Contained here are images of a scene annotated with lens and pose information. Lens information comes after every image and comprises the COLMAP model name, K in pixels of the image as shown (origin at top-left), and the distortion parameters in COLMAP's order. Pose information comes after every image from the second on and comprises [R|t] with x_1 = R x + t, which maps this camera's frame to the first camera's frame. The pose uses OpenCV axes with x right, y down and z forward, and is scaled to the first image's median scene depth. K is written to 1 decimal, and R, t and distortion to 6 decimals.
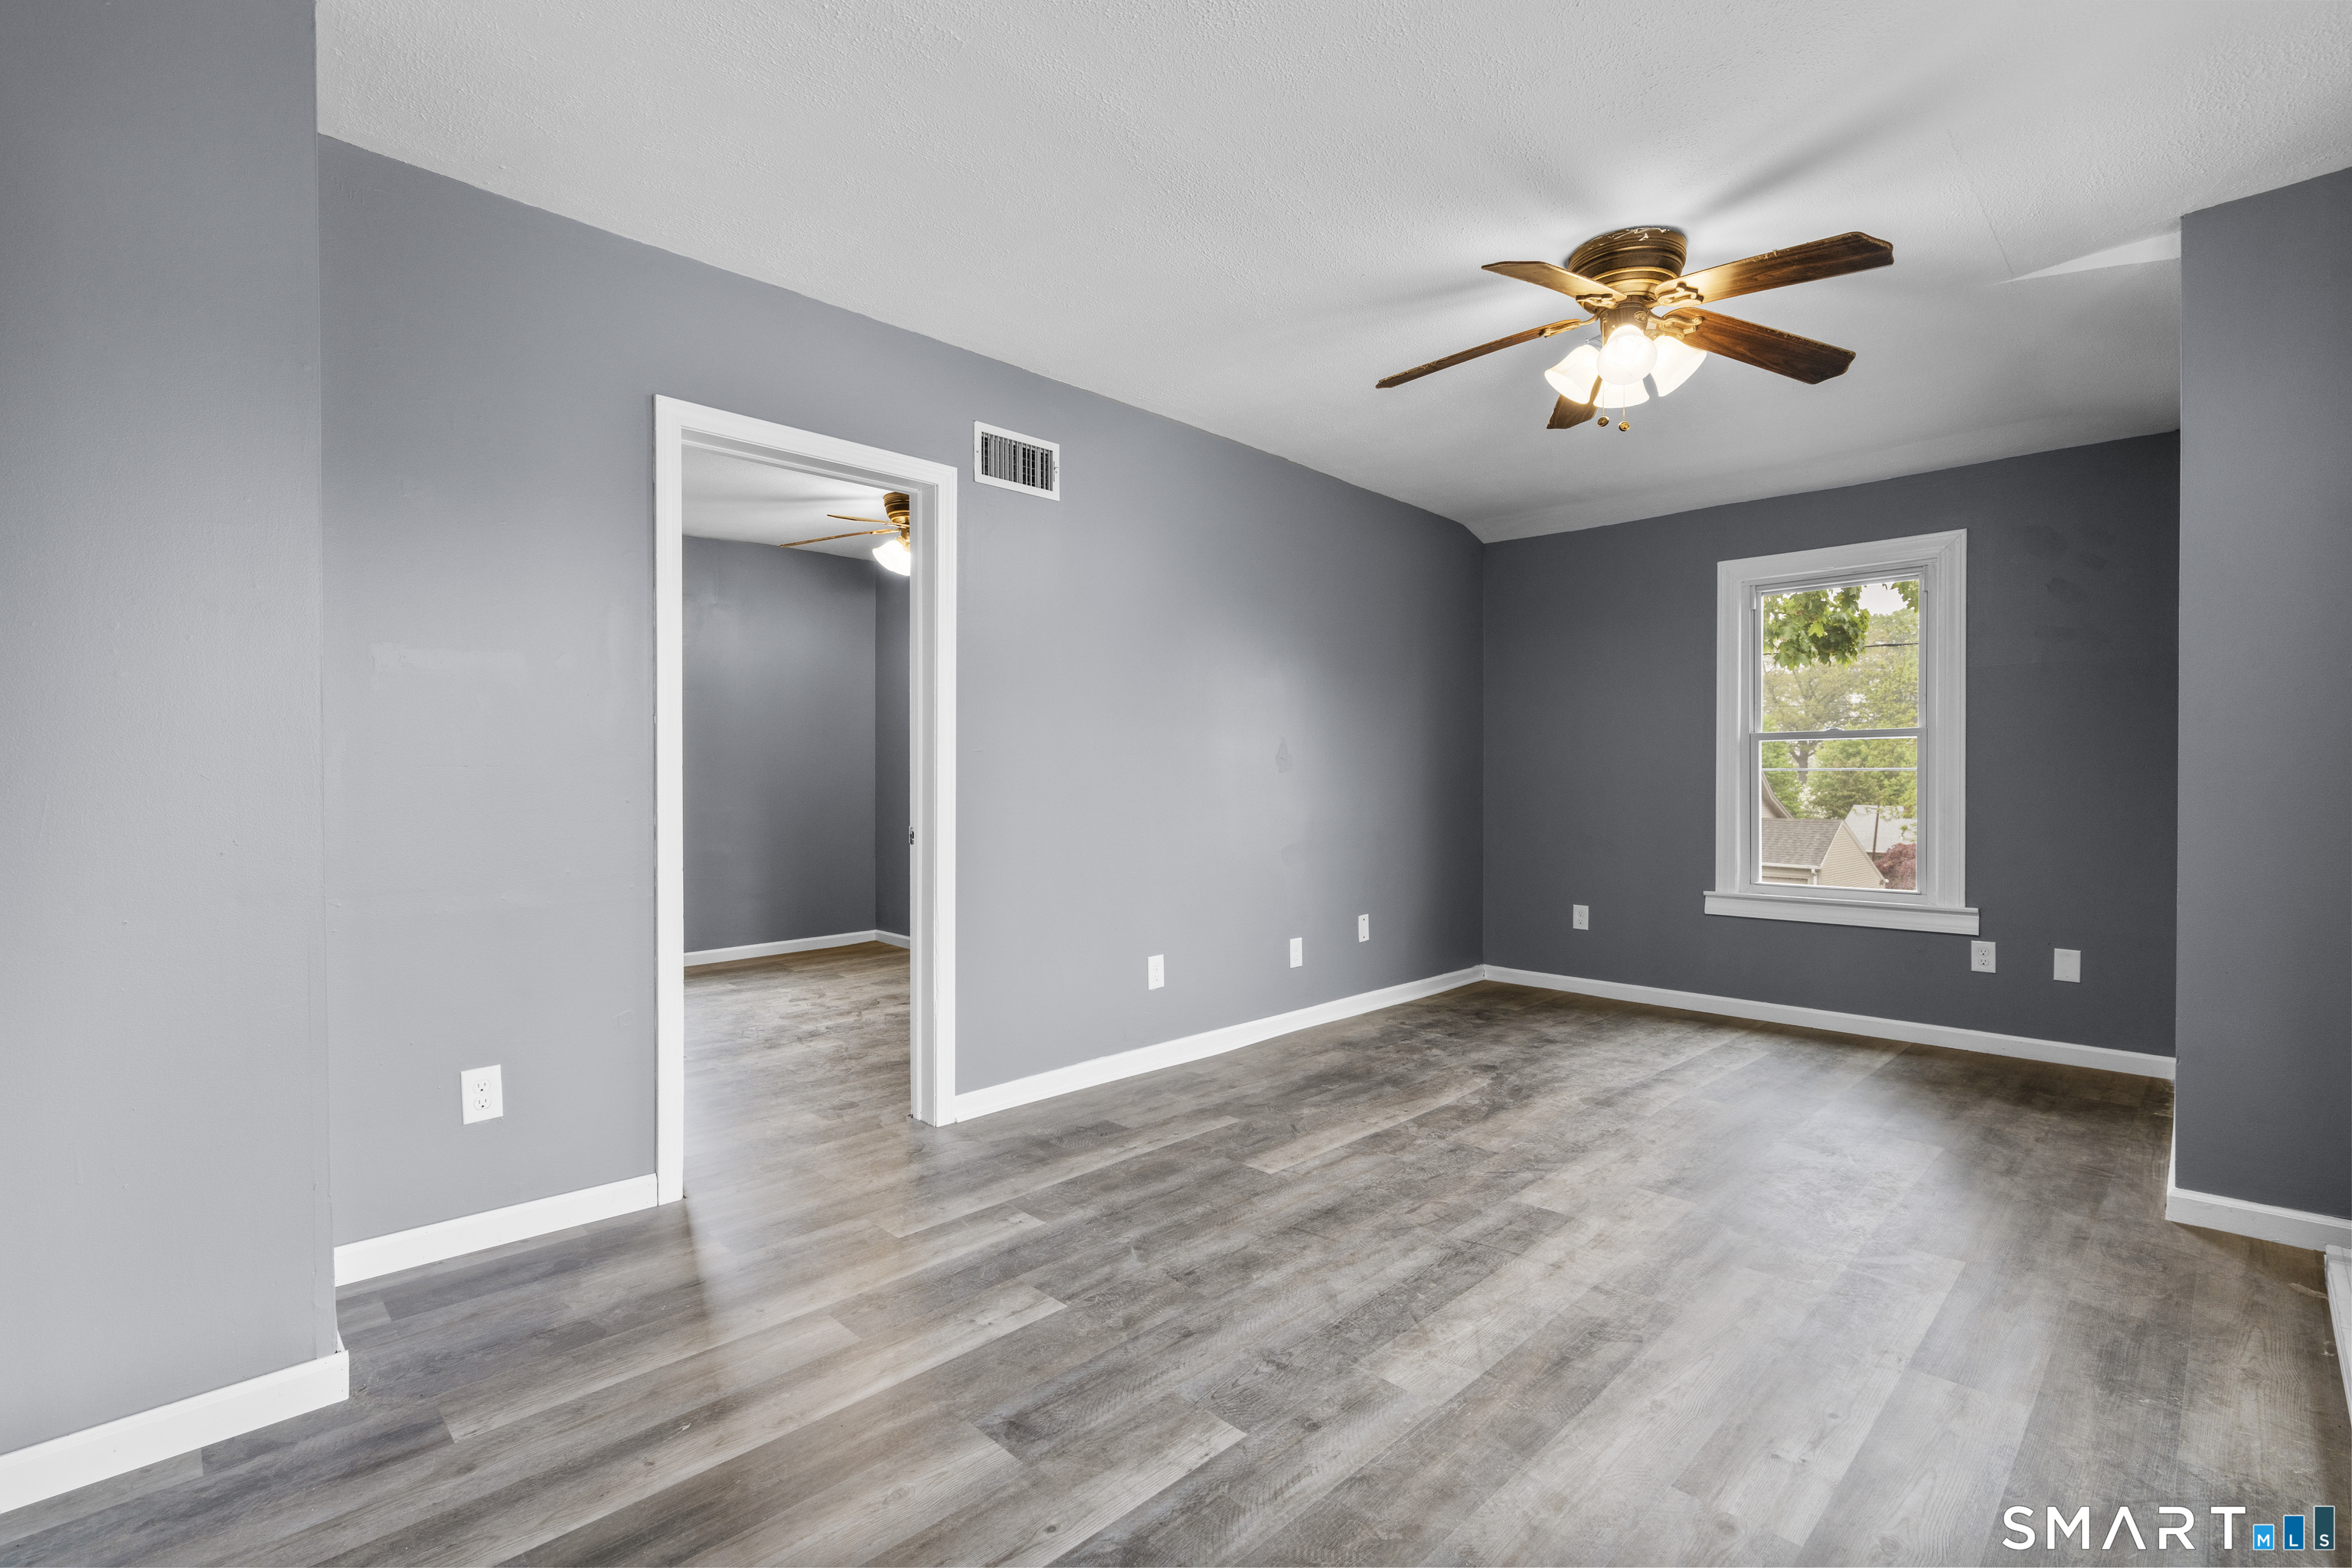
lens RADIAL K [[1054.3, 0, 1174.7], [0, 1054.3, 788.5], [0, 0, 1]] dist [-0.010151, 0.004448]
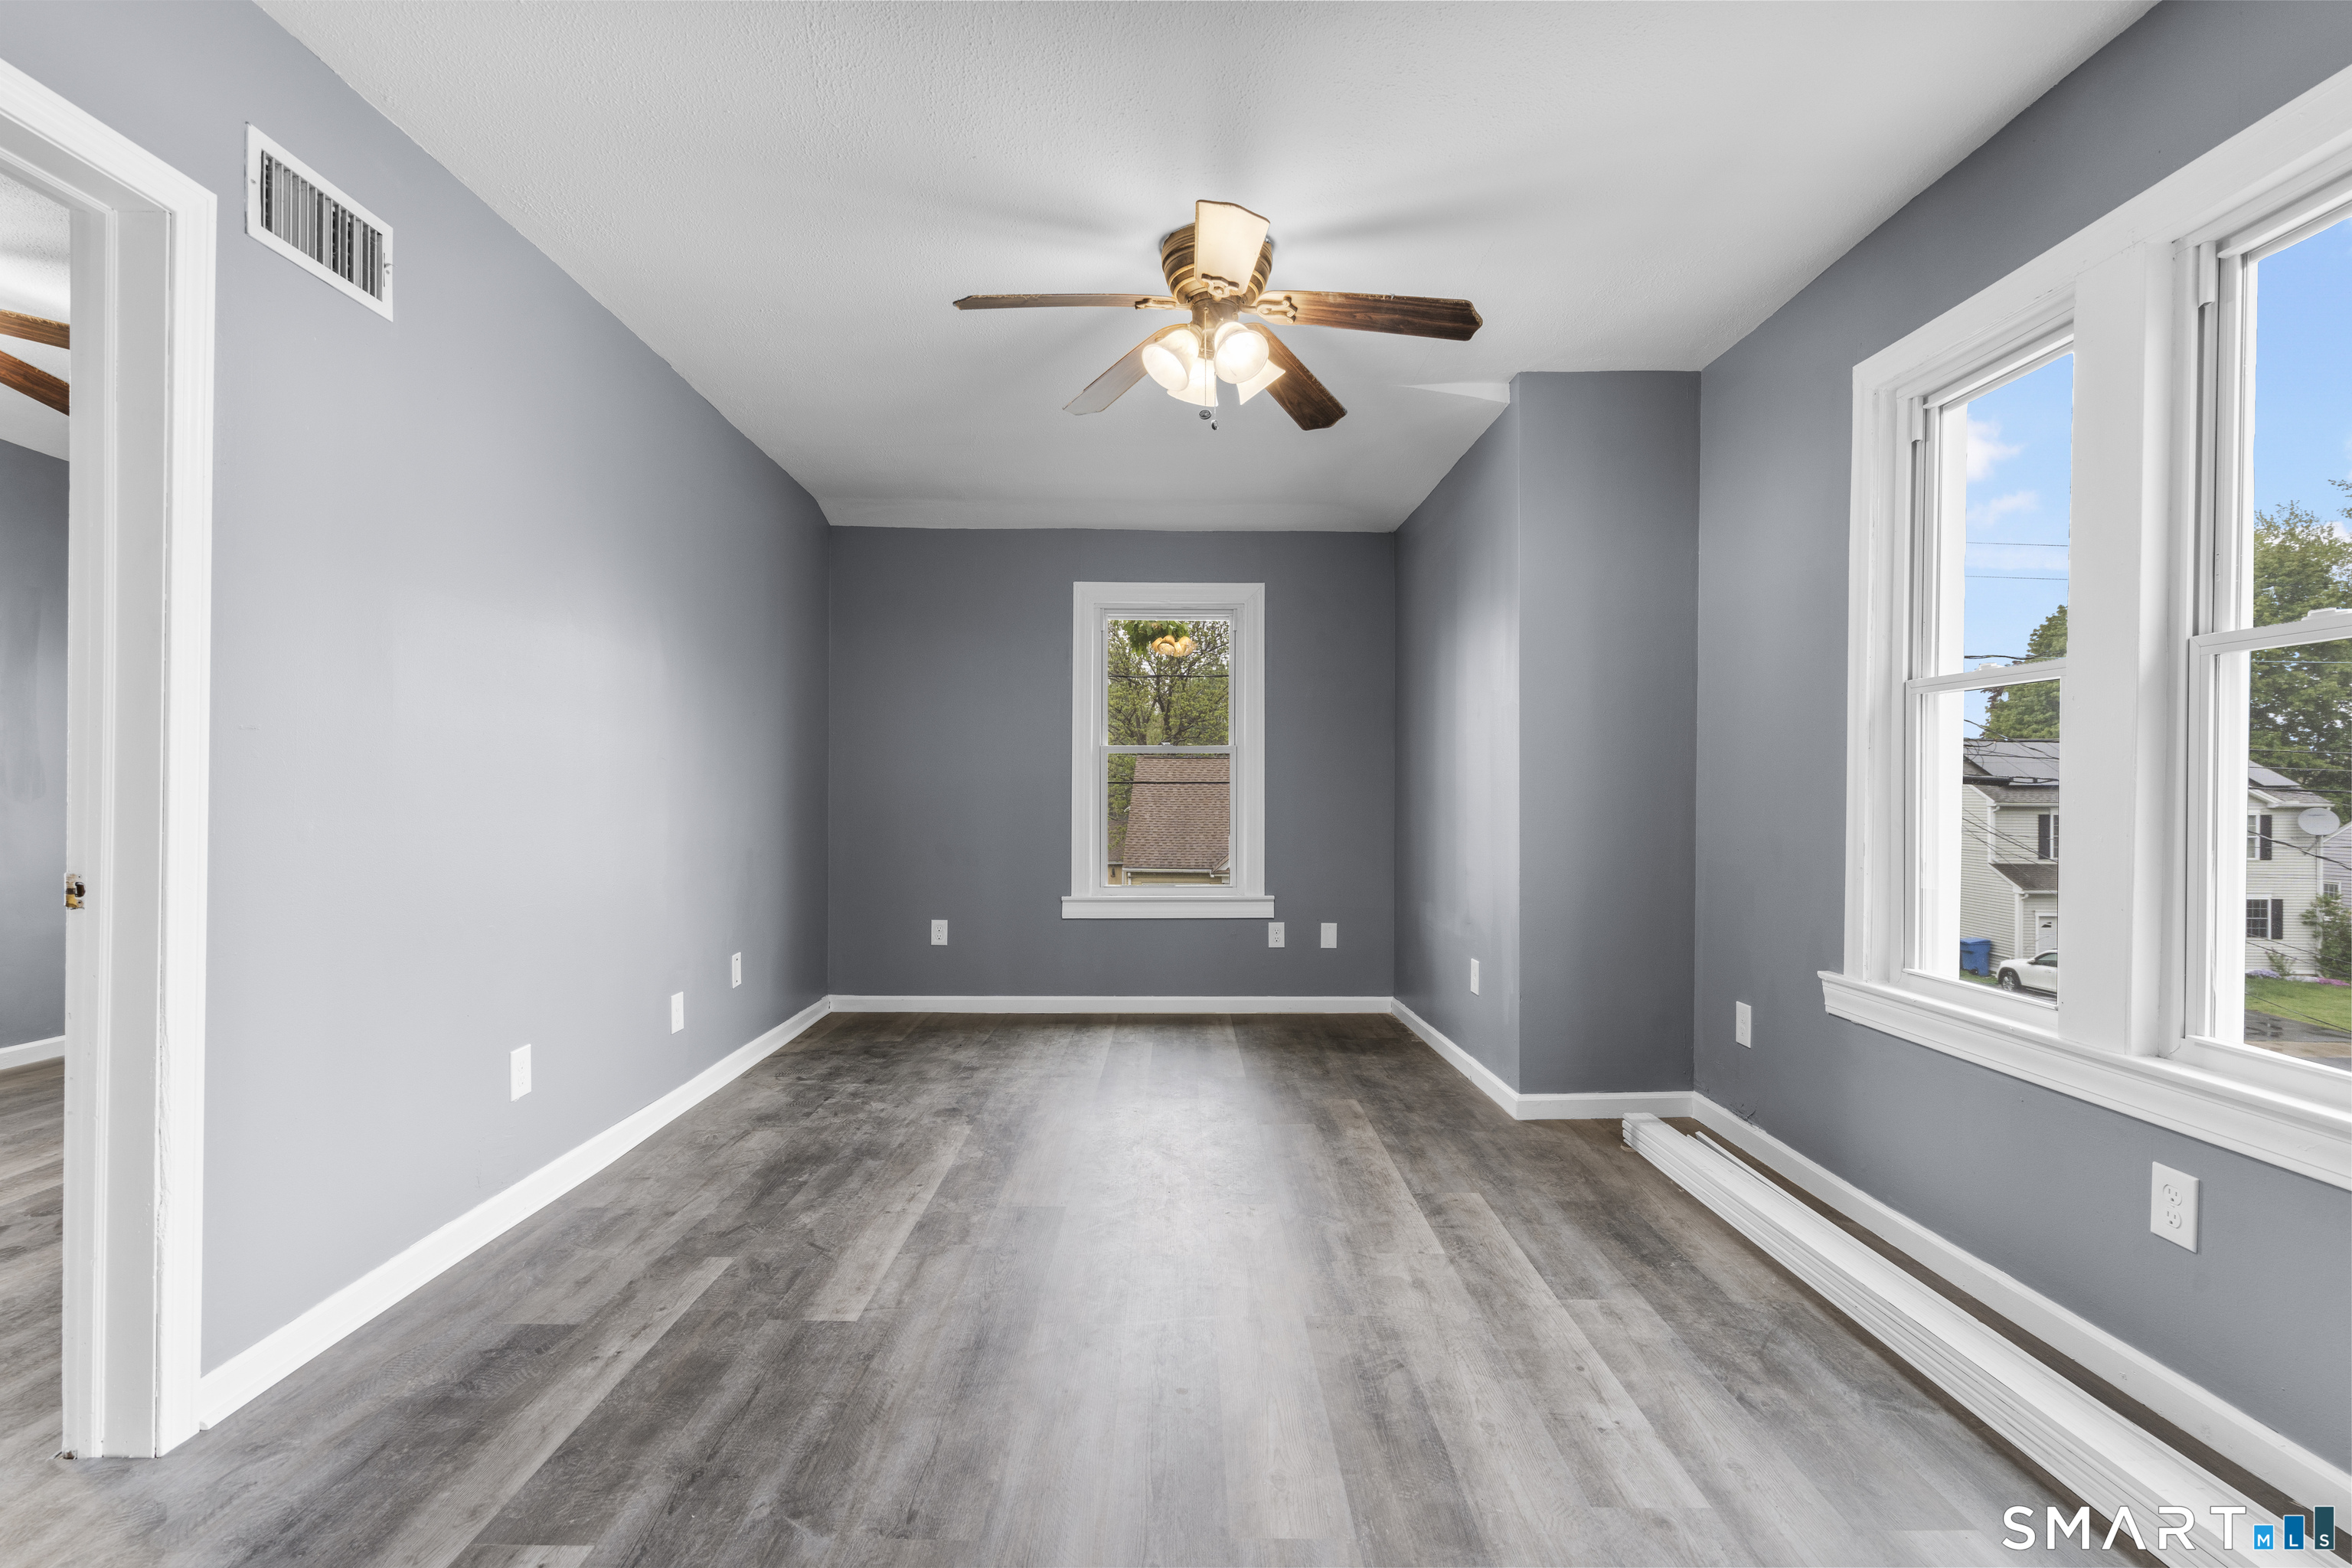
lens RADIAL K [[1054.3, 0, 1174.7], [0, 1054.3, 788.5], [0, 0, 1]] dist [-0.010151, 0.004448]
pose [[0.701632, 0.006159, 0.712513, -0.237203], [0.001782, 0.999944, -0.010398, 0.002637], [-0.712537, 0.008565, 0.701582, 0.278031]]
